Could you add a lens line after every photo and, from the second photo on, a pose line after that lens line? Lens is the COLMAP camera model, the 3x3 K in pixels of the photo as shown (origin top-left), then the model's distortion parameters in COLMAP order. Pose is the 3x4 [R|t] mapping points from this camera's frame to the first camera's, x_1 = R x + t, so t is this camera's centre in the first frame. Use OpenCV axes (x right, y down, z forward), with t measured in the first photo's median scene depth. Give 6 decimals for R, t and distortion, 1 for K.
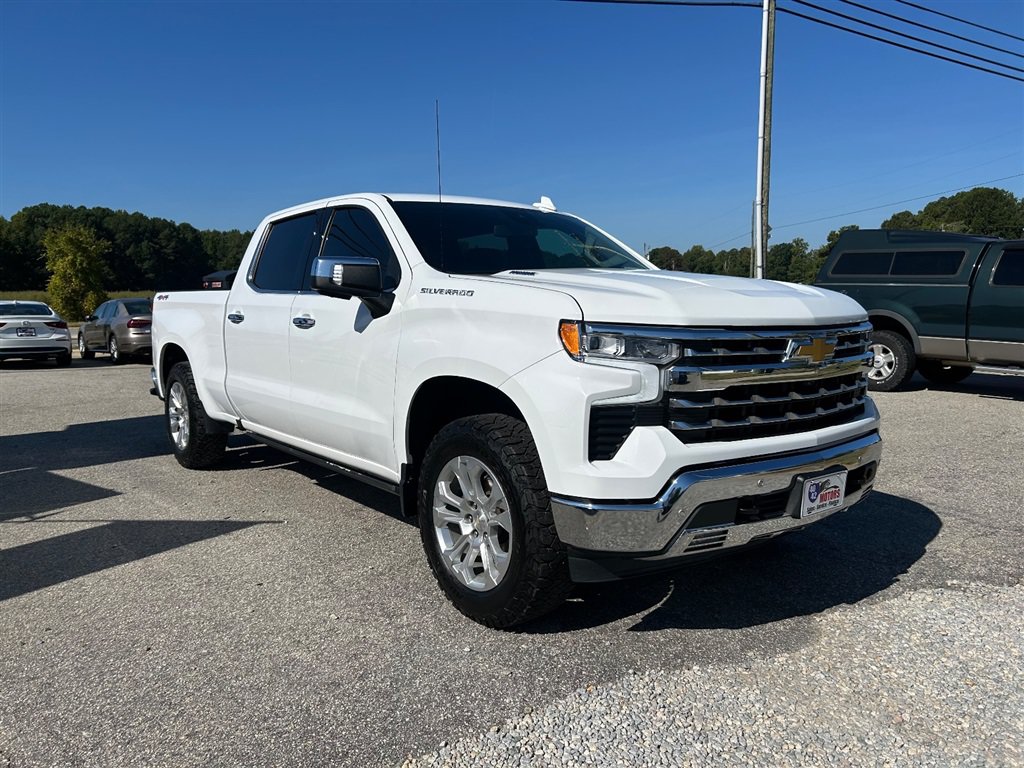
lens RADIAL K [[776.1, 0, 508.8], [0, 776.1, 386.3], [0, 0, 1]] dist [0.054405, -0.061145]
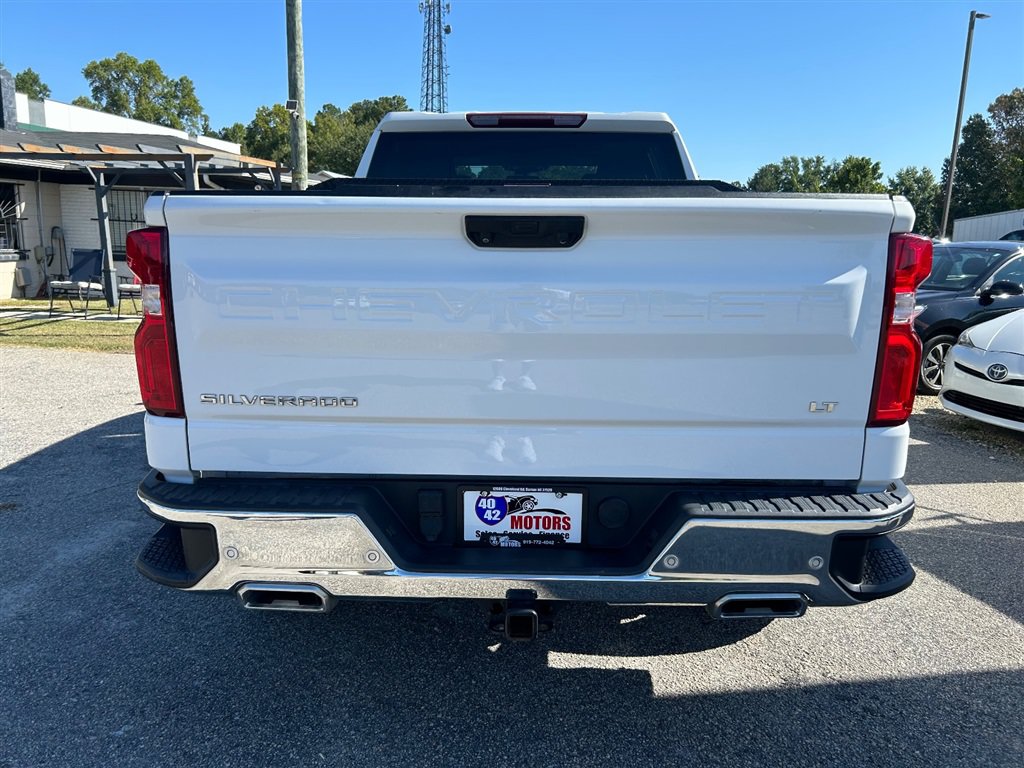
lens RADIAL K [[776.1, 0, 505.9], [0, 776.1, 383.1], [0, 0, 1]] dist [0.054405, -0.061145]
pose [[-0.768991, -0.123480, 0.627221, -0.793372], [0.062263, 0.962035, 0.265730, -0.212438], [-0.636221, 0.243397, -0.732107, 1.968831]]
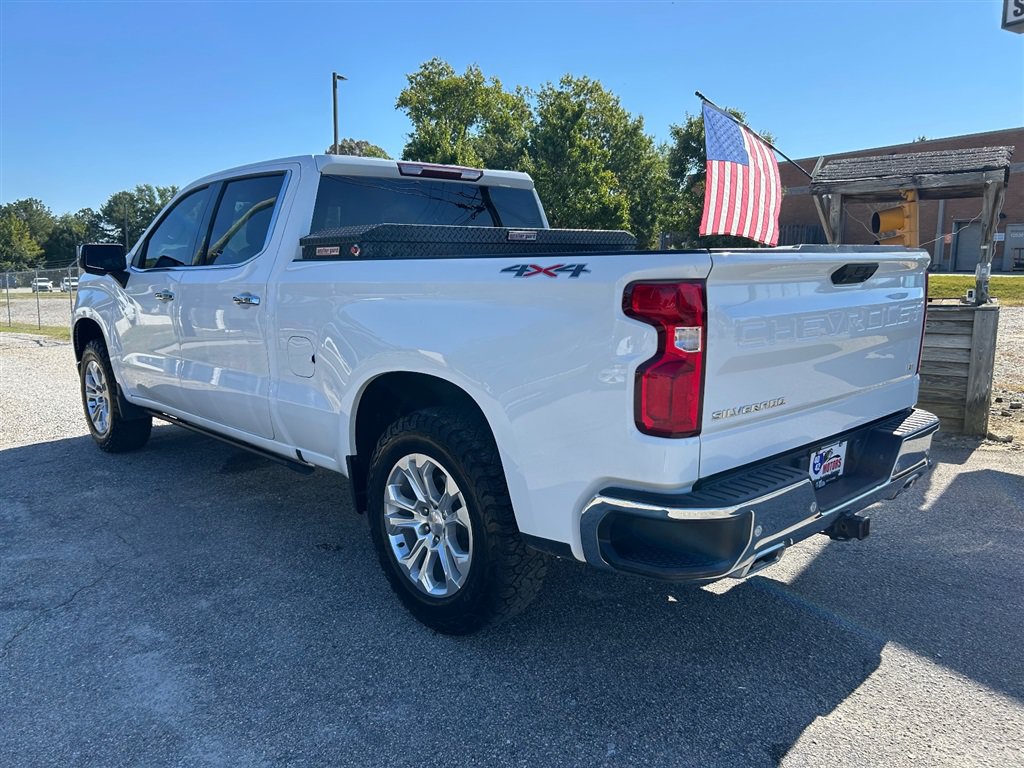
lens RADIAL K [[776.1, 0, 507.6], [0, 776.1, 383.9], [0, 0, 1]] dist [0.054405, -0.061145]
pose [[-0.996558, 0.026222, -0.078646, -0.259161], [0.004986, 0.965901, 0.258864, -0.255174], [0.082752, 0.257580, -0.962707, 2.231199]]
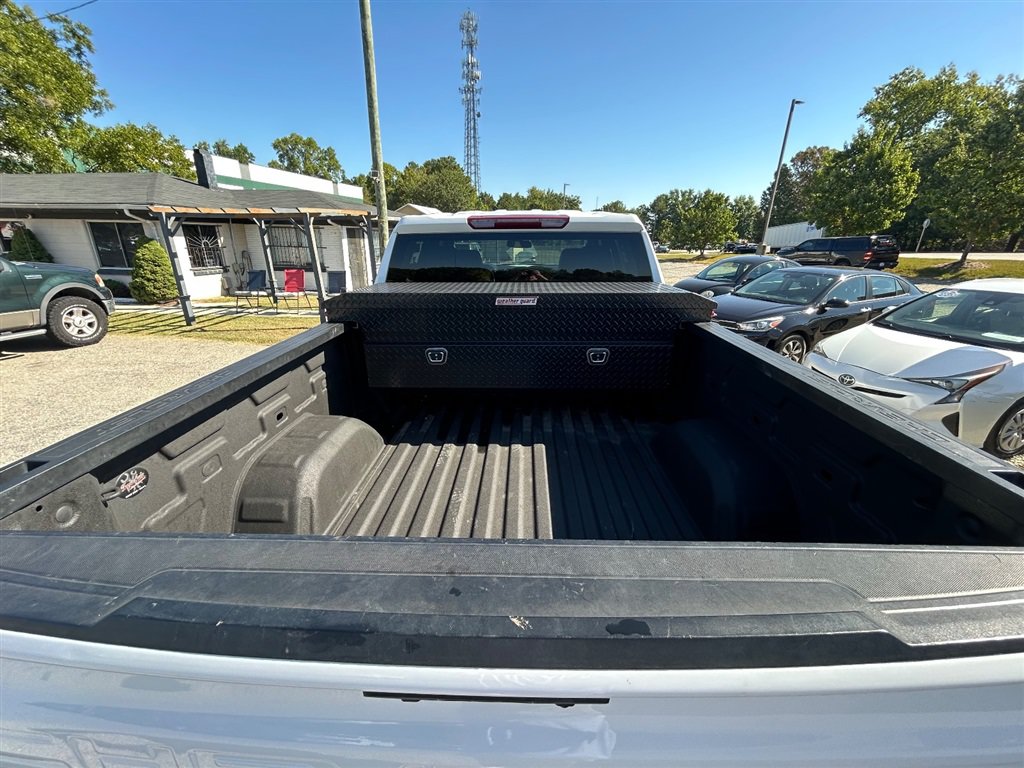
lens RADIAL K [[414.9, 0, 510.3], [0, 414.9, 382.0], [0, 0, 1]] dist [-0.002209, 0.001413]
pose [[-0.763766, -0.208764, 0.610802, -0.609491], [0.075581, 0.910824, 0.405816, -0.288358], [-0.641053, 0.356114, -0.679878, 1.713585]]
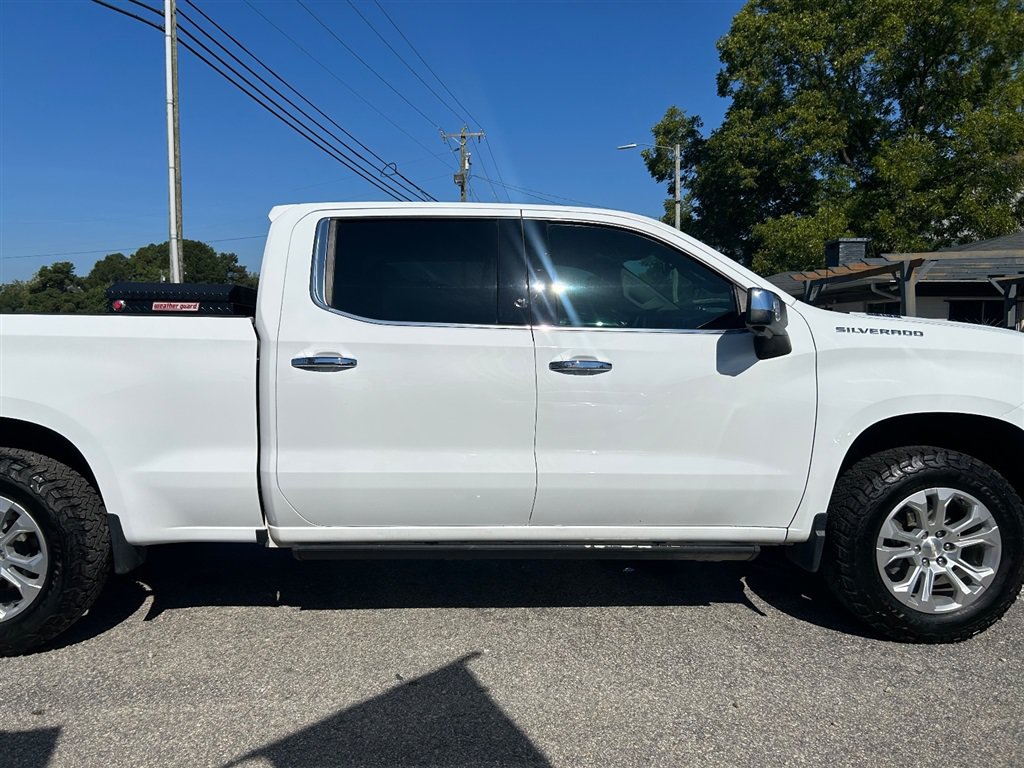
lens RADIAL K [[776.1, 0, 507.1], [0, 776.1, 384.9], [0, 0, 1]] dist [0.054405, -0.061145]
pose [[0.582138, -0.034593, 0.812354, -0.866098], [0.078123, 0.996852, -0.013534, -0.055498], [-0.809328, 0.071342, 0.583008, 0.577138]]
